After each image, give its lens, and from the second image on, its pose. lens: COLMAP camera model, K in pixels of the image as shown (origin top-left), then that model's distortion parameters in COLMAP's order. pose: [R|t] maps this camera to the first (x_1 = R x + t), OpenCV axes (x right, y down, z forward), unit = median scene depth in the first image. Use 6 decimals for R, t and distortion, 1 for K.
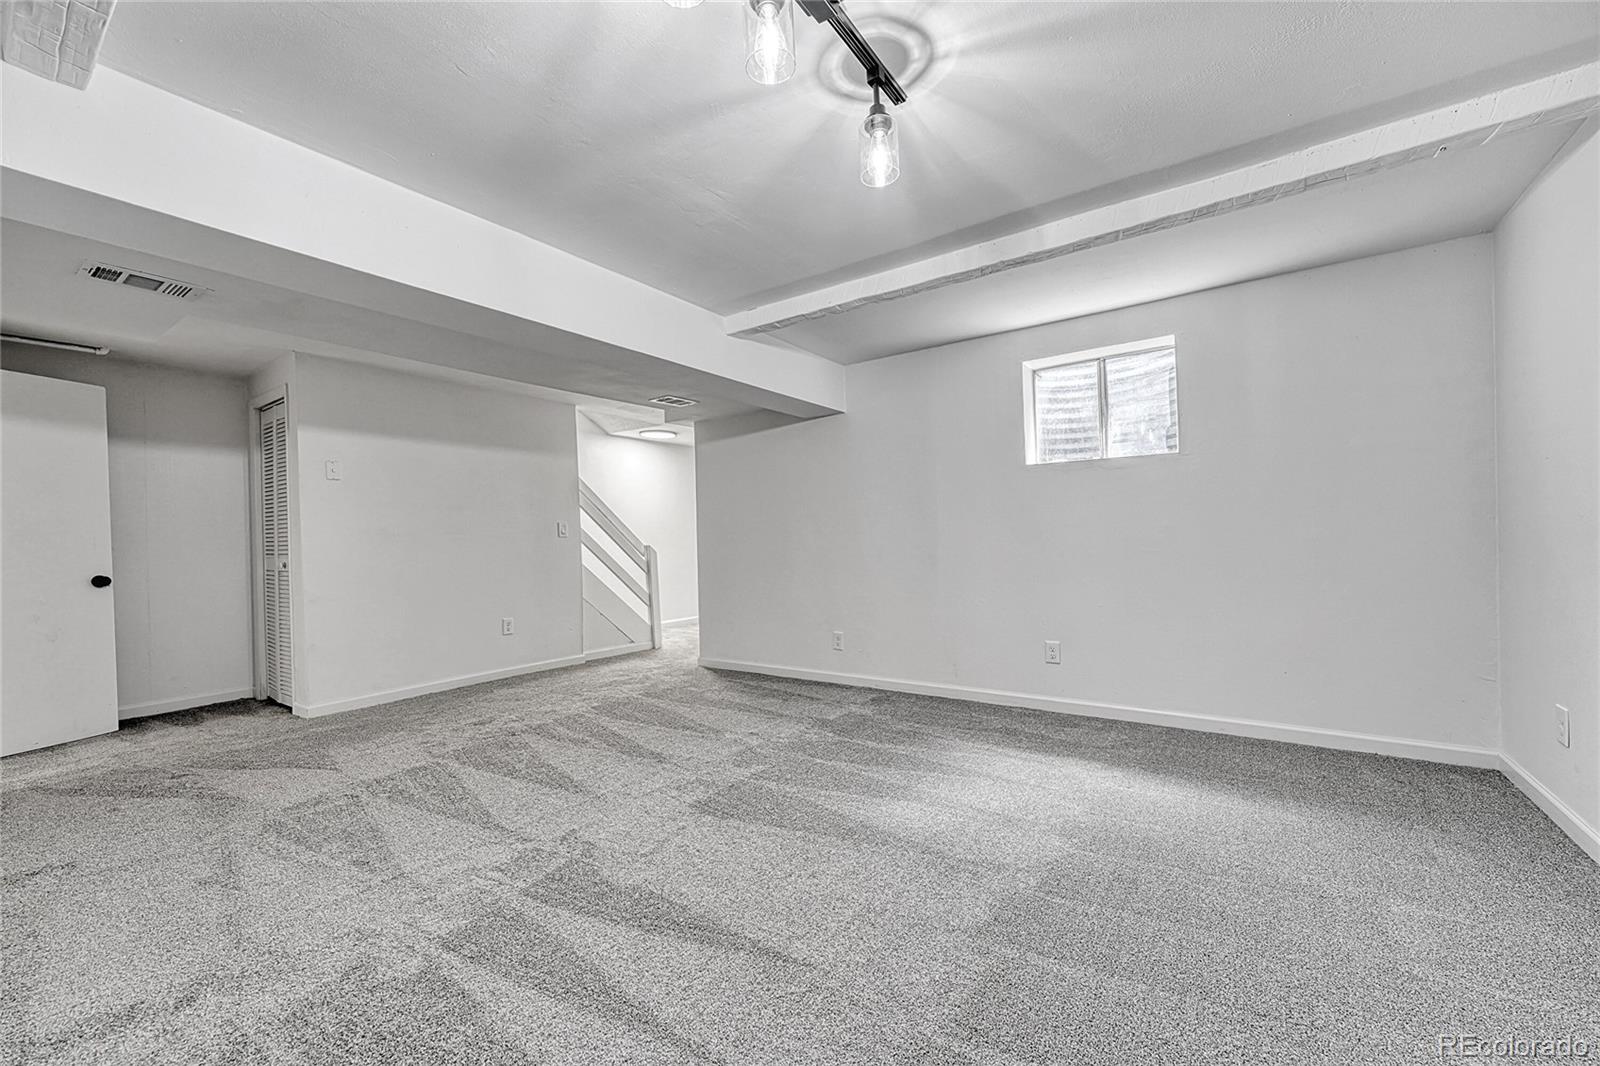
lens RADIAL K [[639.1, 0, 798.7], [0, 639.1, 539.1], [0, 0, 1]] dist [-0.000046, -0.000184]
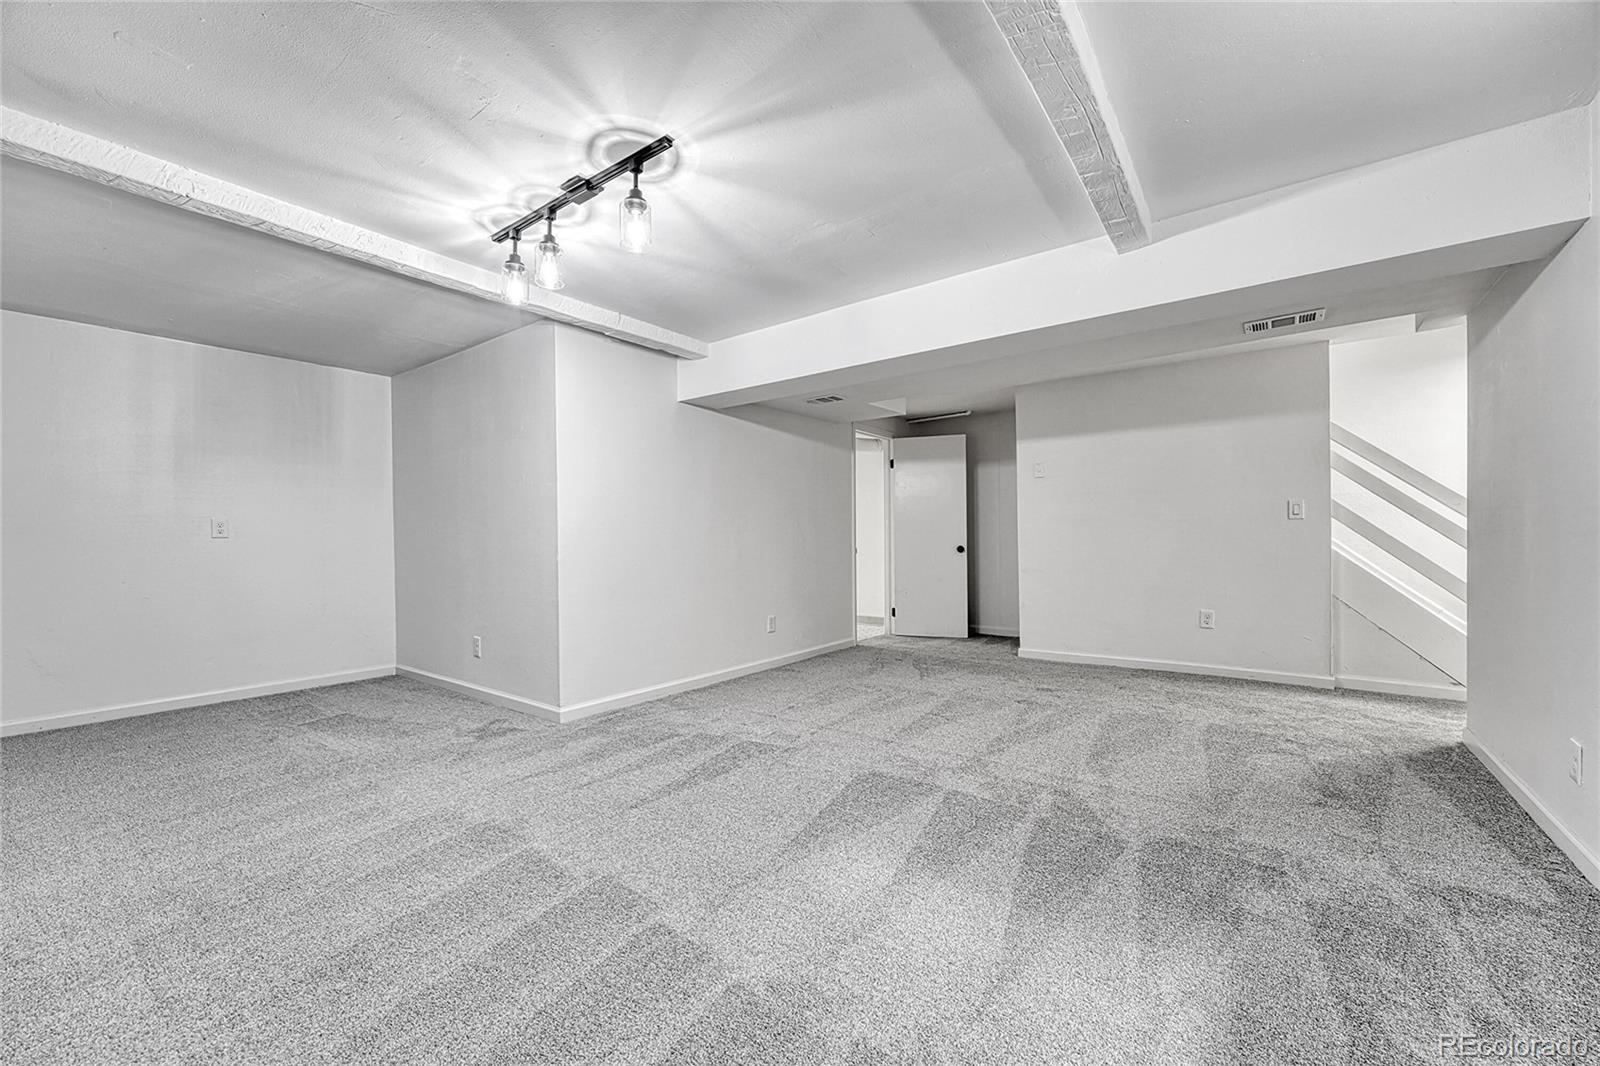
lens RADIAL K [[639.1, 0, 798.7], [0, 639.1, 539.1], [0, 0, 1]] dist [-0.000046, -0.000184]
pose [[-0.037951, 0.026155, -0.998937, 0.856756], [0.013901, 0.999575, 0.025643, -0.013877], [0.999183, -0.012913, -0.038298, 0.844487]]
